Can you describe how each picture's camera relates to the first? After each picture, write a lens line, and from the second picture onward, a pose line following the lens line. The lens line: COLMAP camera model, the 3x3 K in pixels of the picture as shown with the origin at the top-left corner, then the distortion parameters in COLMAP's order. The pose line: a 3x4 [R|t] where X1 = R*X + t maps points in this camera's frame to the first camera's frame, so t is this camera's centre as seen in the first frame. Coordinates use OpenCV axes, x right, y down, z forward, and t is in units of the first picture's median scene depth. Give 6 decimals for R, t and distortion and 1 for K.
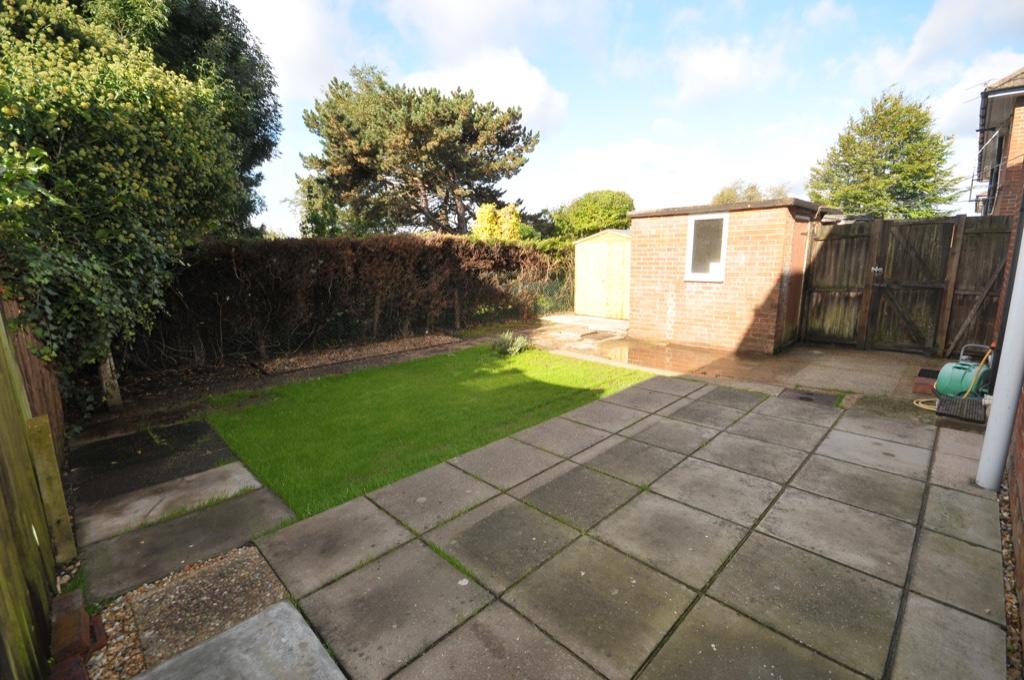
lens RADIAL K [[457.3, 0, 512.0], [0, 457.3, 340.0], [0, 0, 1]] dist [-0.003760, -0.000380]
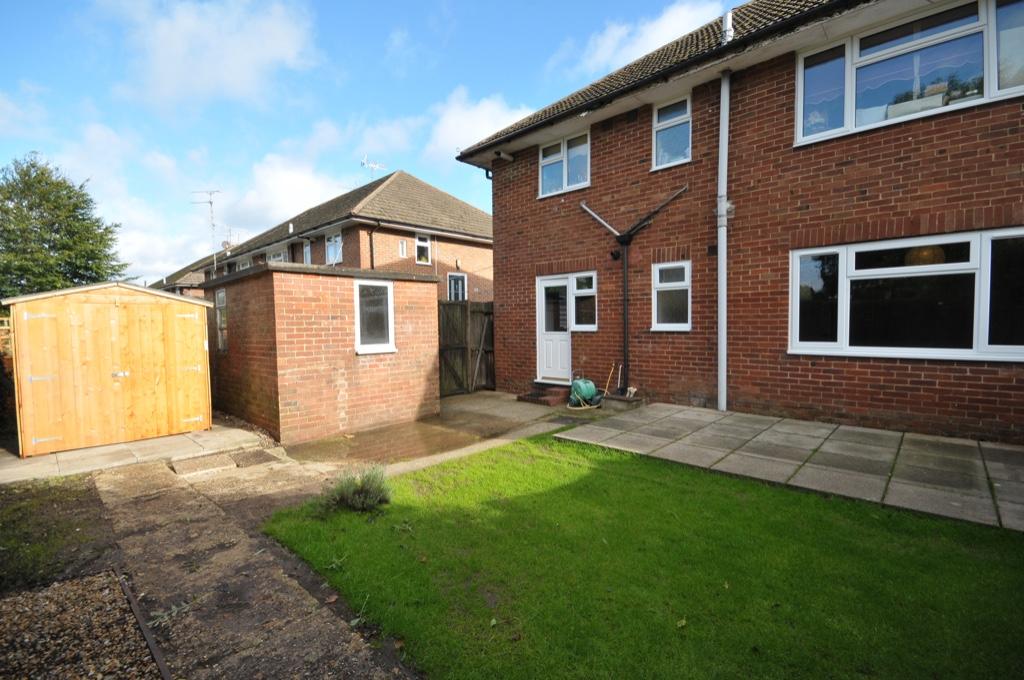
lens RADIAL K [[457.3, 0, 512.0], [0, 457.3, 340.0], [0, 0, 1]] dist [-0.003760, -0.000380]
pose [[-0.052423, -0.018057, 0.998462, -0.525175], [0.200519, 0.979283, 0.028239, -0.135296], [-0.978286, 0.201691, -0.047716, 0.837937]]
